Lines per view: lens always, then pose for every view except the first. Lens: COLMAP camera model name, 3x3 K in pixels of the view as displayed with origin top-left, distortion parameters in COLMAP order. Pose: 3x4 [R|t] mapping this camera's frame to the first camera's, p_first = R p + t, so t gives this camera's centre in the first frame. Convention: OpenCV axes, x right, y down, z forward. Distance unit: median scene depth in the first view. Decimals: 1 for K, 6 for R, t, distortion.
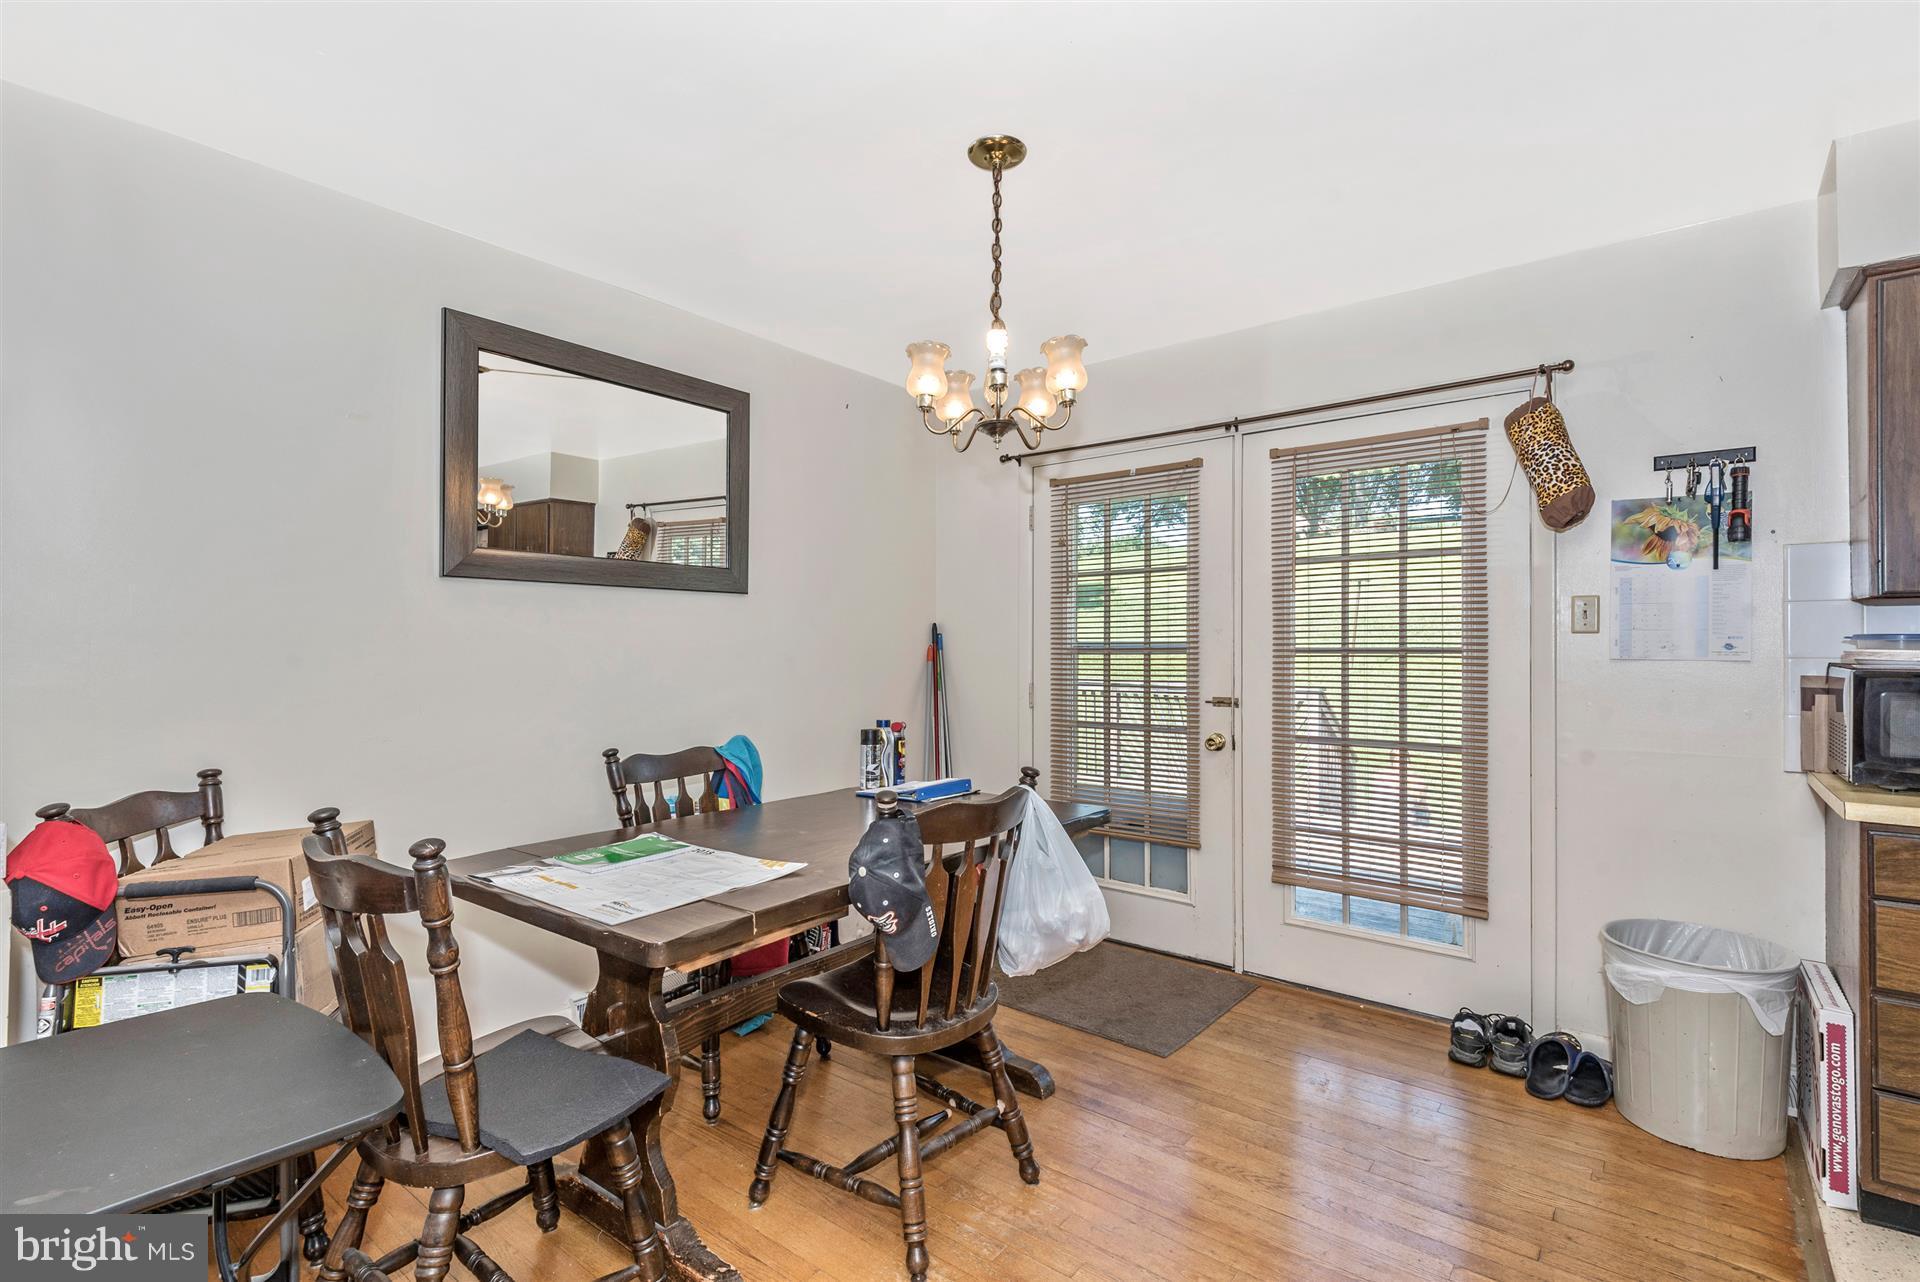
lens RADIAL K [[892.6, 0, 960.0], [0, 892.6, 641.0], [0, 0, 1]] dist [0.037742, -0.029249]
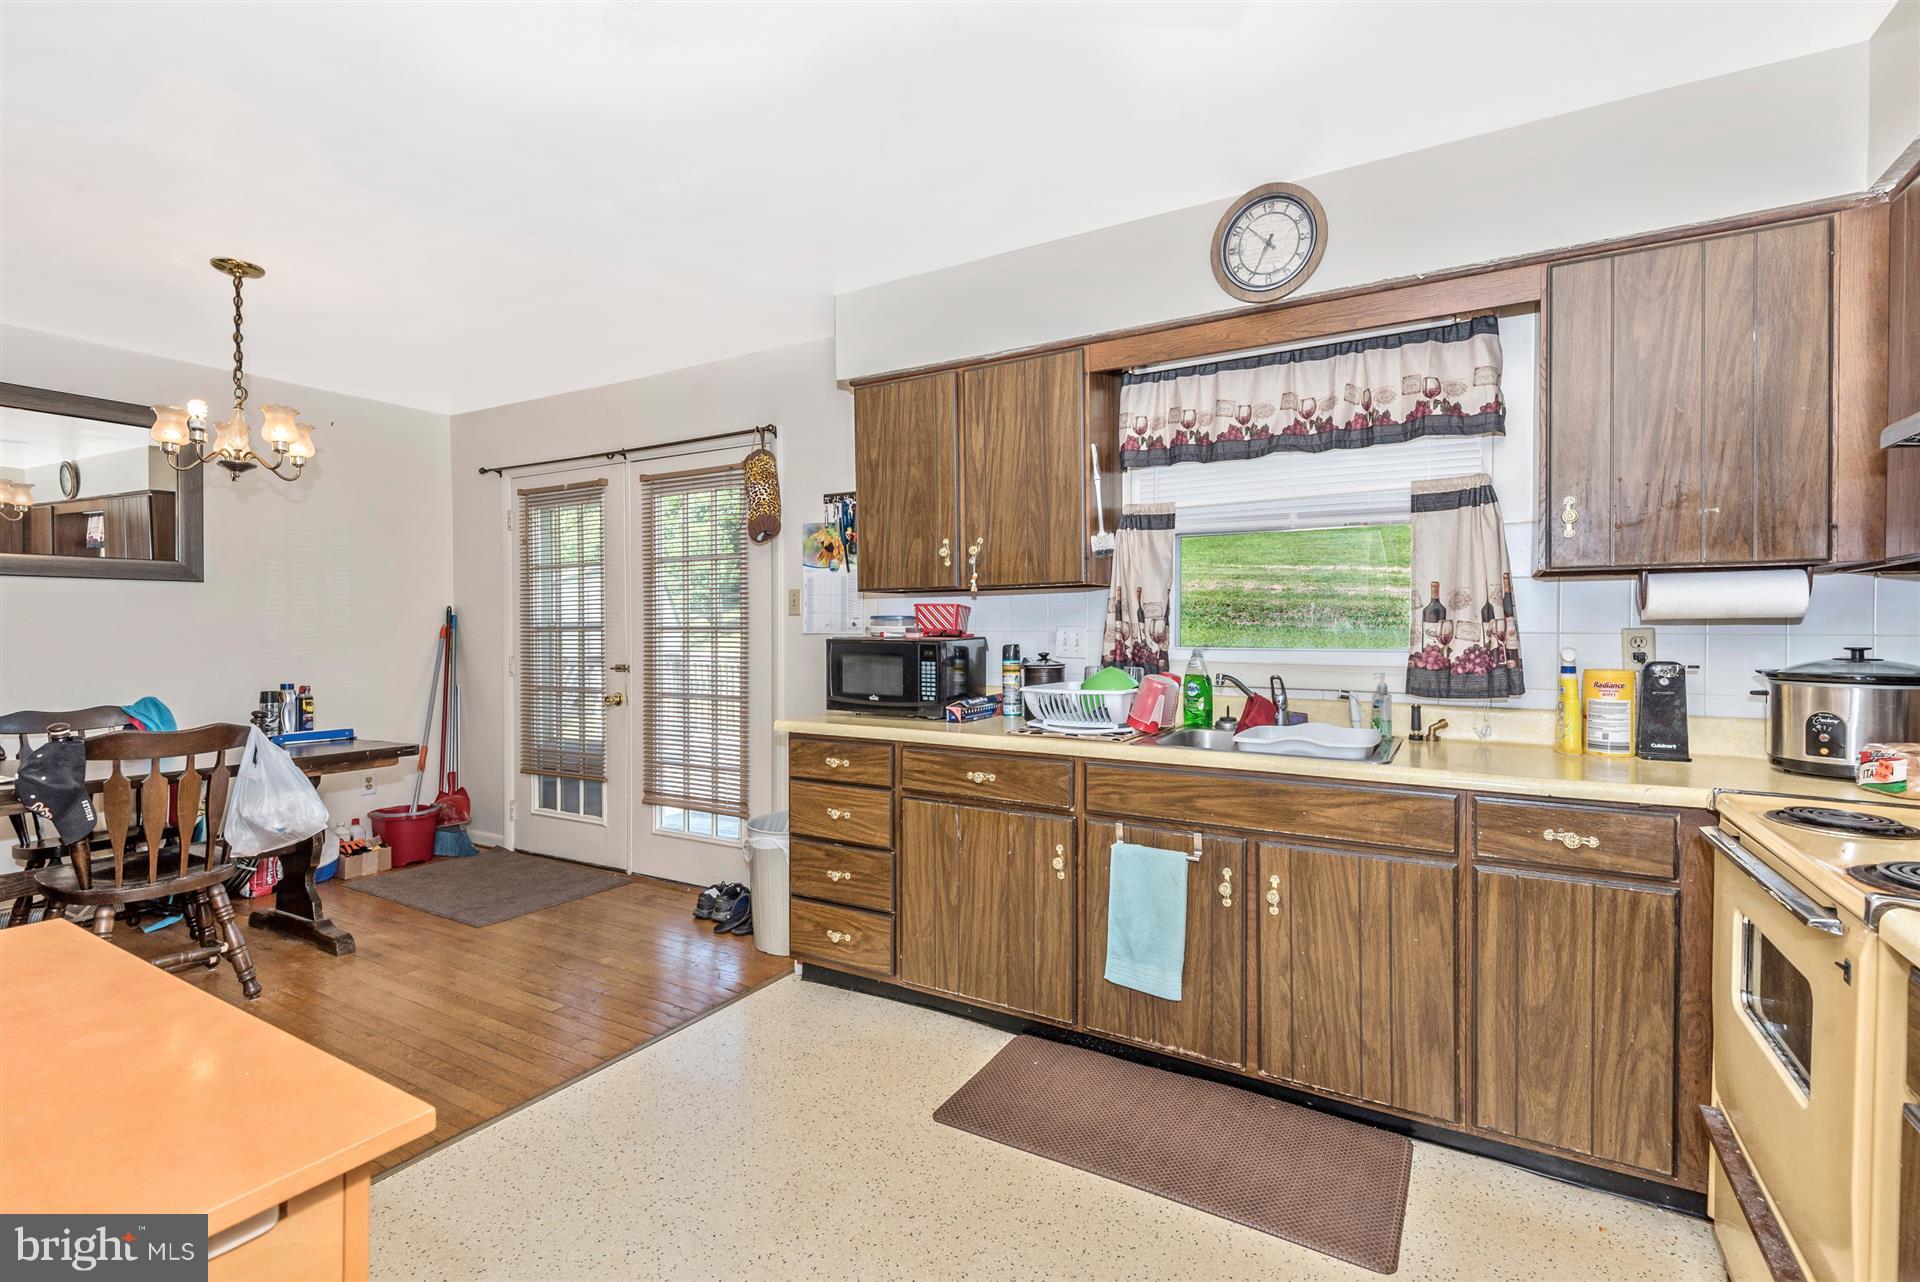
lens RADIAL K [[875.1, 0, 971.2], [0, 875.1, 641.6], [0, 0, 1]] dist [0.035753, -0.025354]
pose [[0.988398, -0.003895, 0.151838, 0.746464], [0.000882, 0.999801, 0.019905, 0.005455], [-0.151885, -0.019541, 0.988205, -0.414559]]
